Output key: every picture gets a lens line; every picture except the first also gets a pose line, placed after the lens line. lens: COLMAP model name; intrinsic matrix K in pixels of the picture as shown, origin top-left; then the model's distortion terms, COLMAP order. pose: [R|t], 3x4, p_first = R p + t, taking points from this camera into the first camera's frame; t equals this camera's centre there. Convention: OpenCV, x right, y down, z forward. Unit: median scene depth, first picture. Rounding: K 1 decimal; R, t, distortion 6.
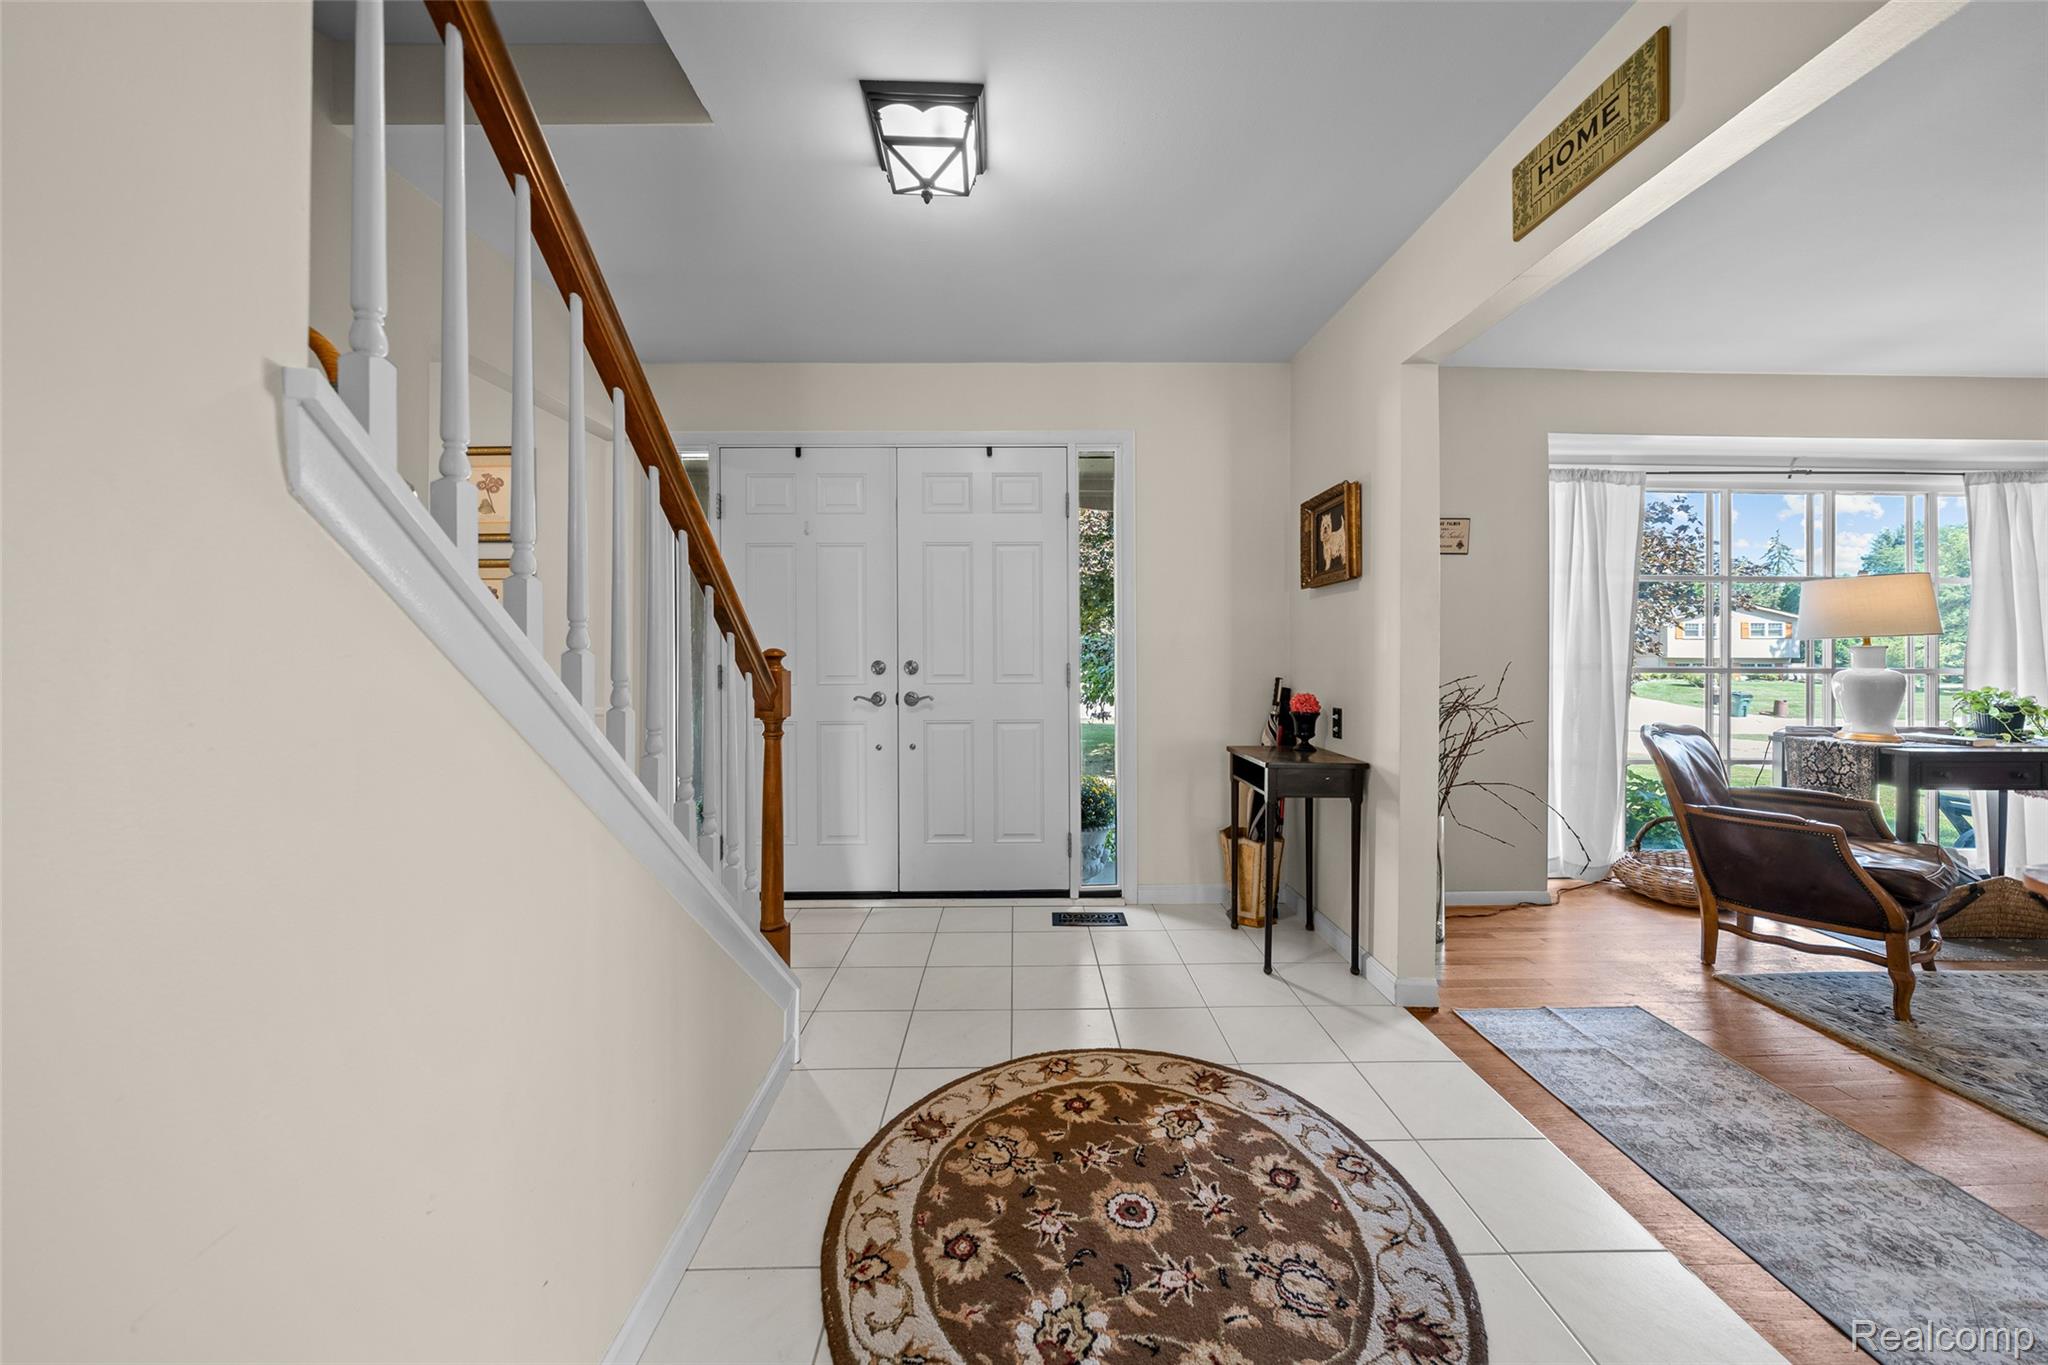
lens RADIAL K [[707.8, 0, 1027.2], [0, 707.8, 659.5], [0, 0, 1]] dist [-0.003540, -0.000044]
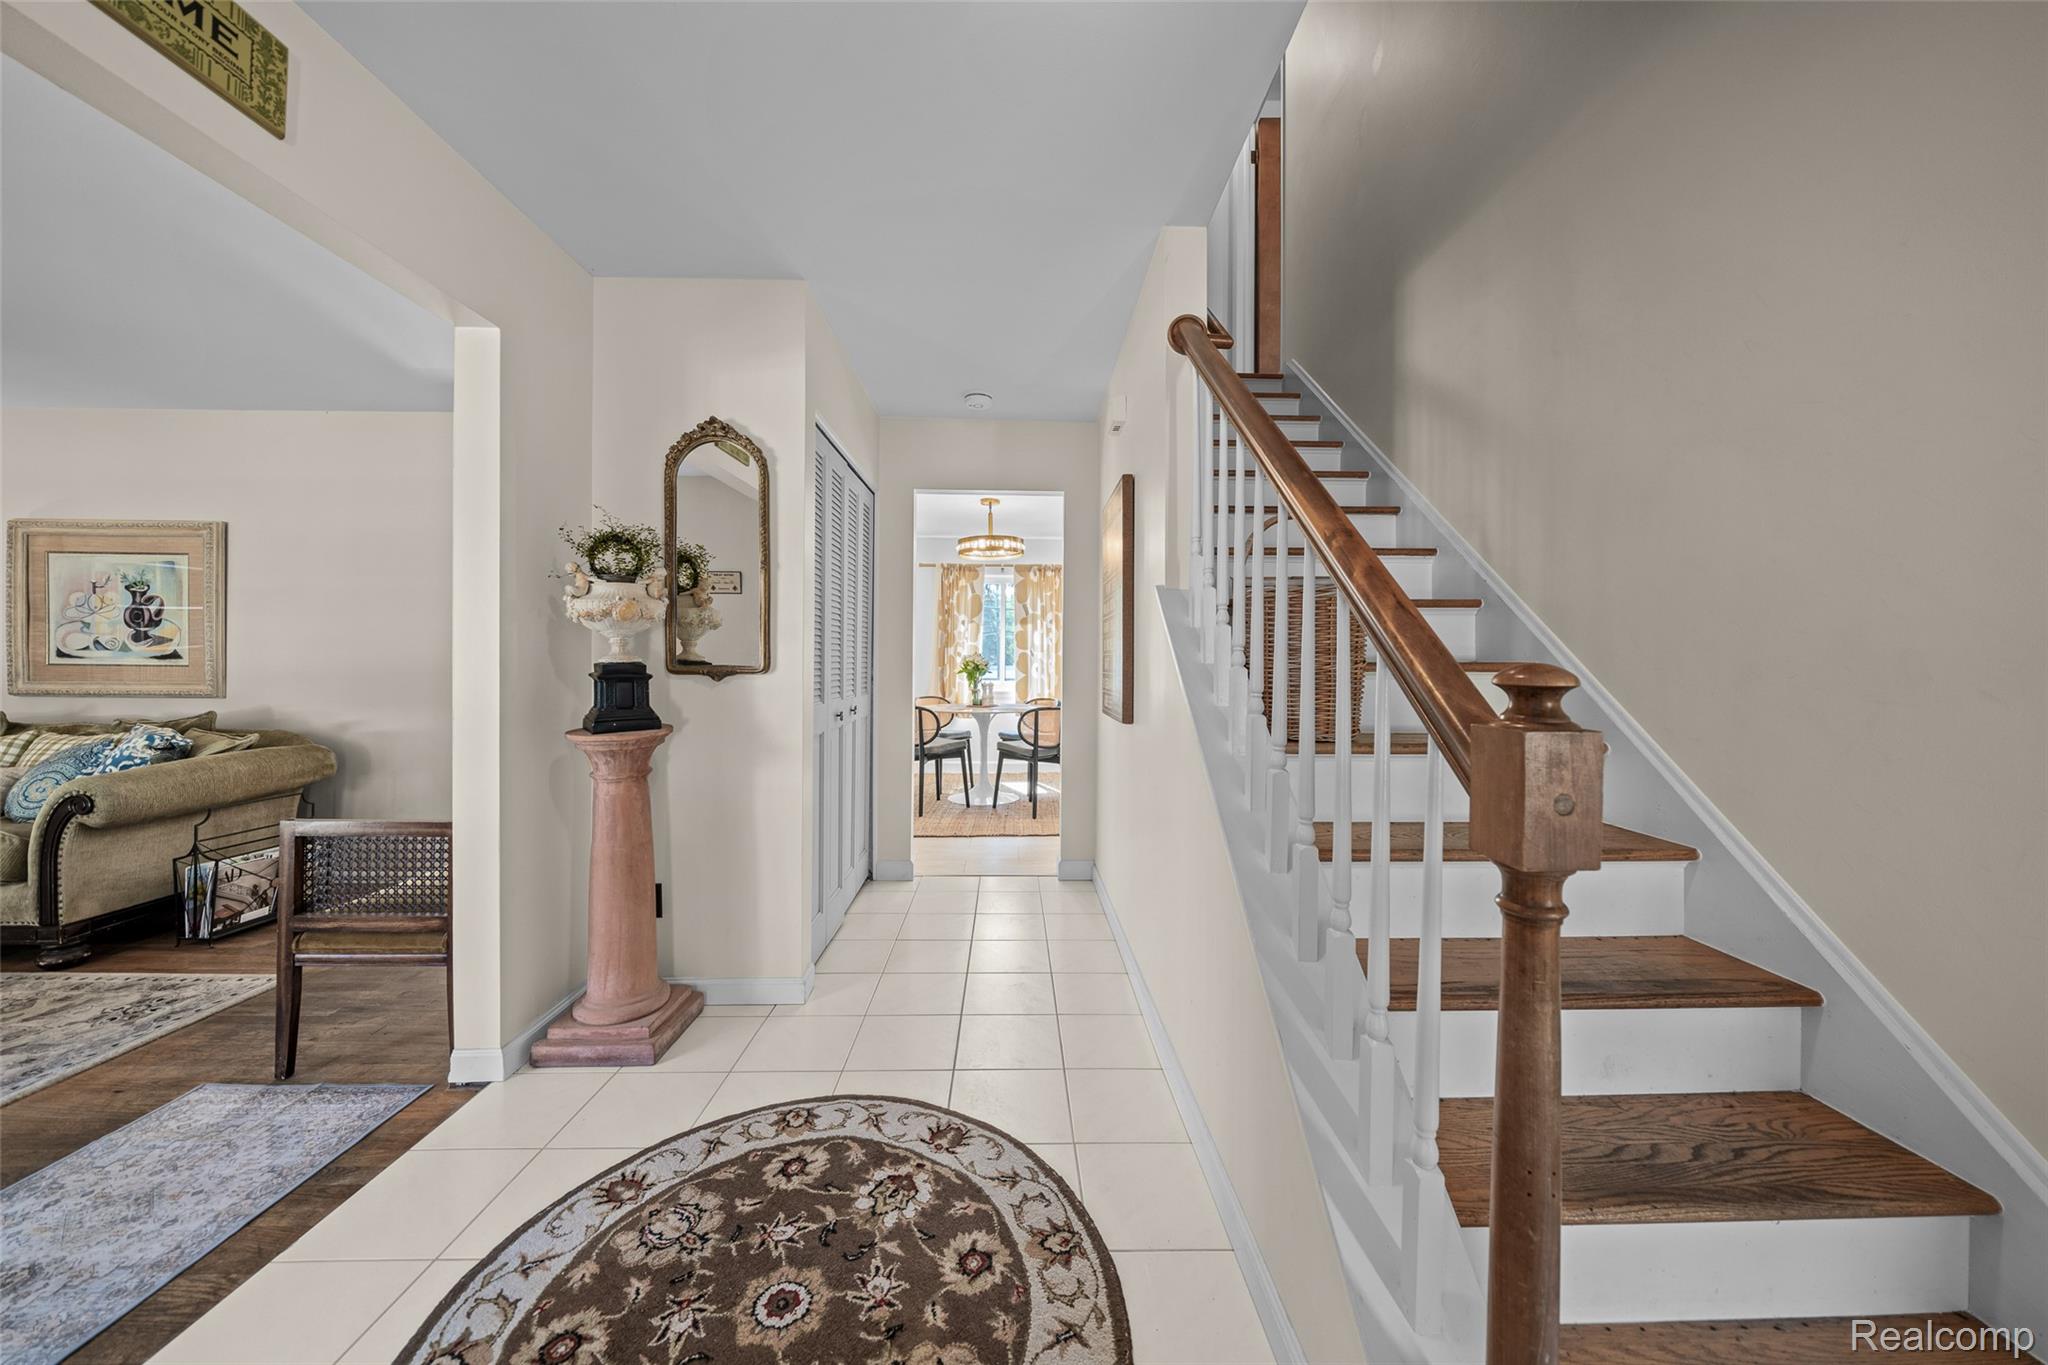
lens RADIAL K [[707.8, 0, 1027.2], [0, 707.8, 659.5], [0, 0, 1]] dist [-0.003540, -0.000044]
pose [[-0.999972, -0.003703, -0.006456, -0.119532], [-0.003753, 0.999963, 0.007736, -0.022963], [0.006427, 0.007760, -0.999949, 1.514917]]
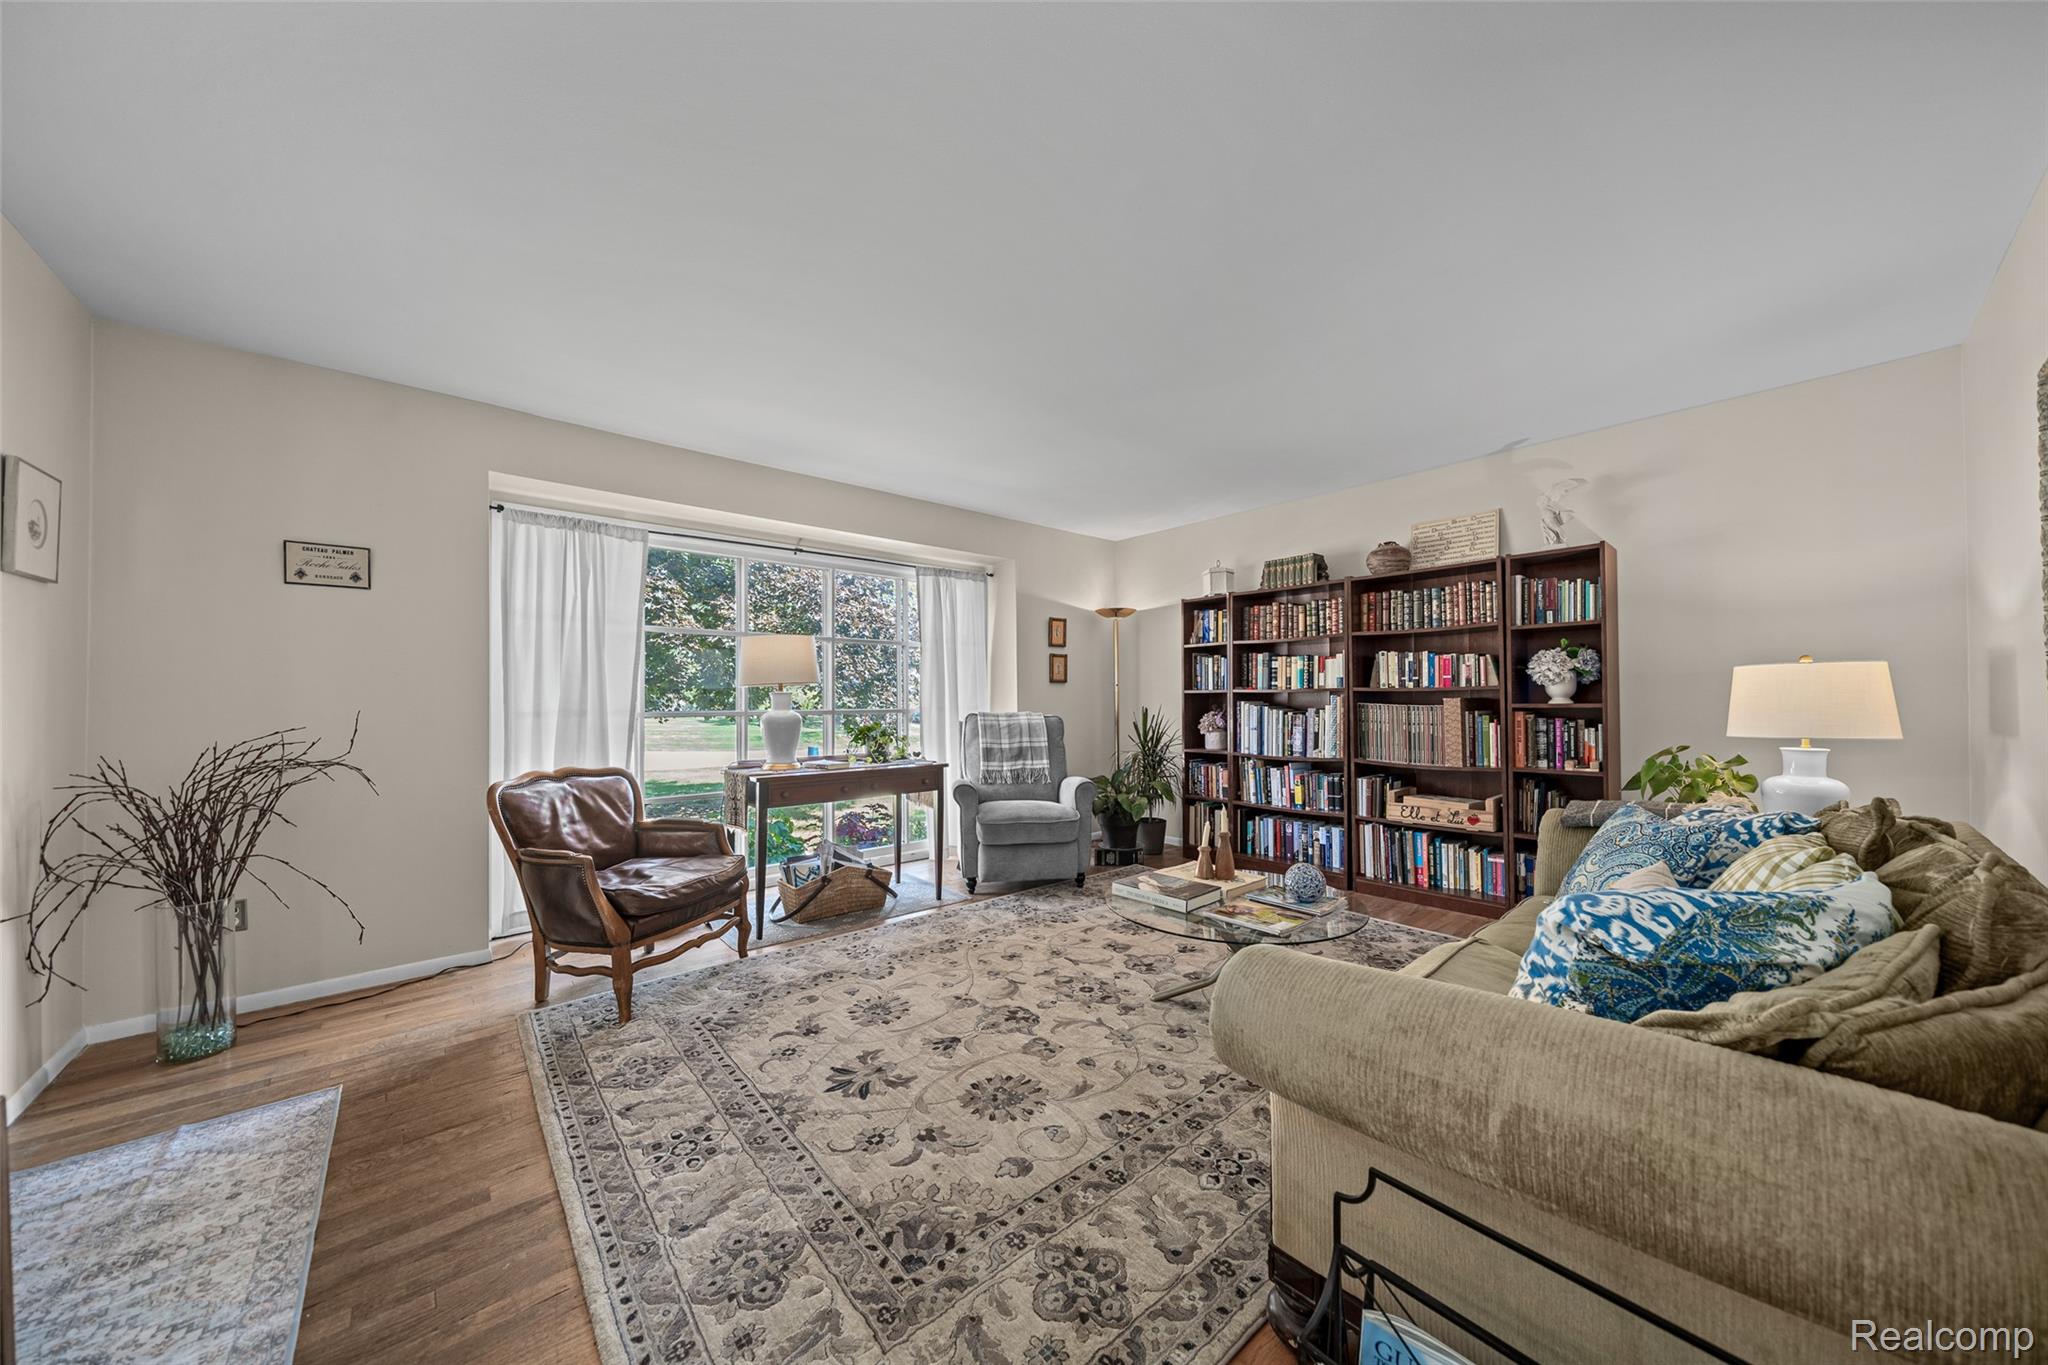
lens RADIAL K [[696.3, 0, 1029.1], [0, 696.3, 693.5], [0, 0, 1]] dist [-0.004023, -0.000019]
pose [[0.762017, -0.001928, 0.647554, 1.259018], [0.013872, 0.999815, -0.013348, 0.008748], [-0.647408, 0.019154, 0.761903, -0.351126]]
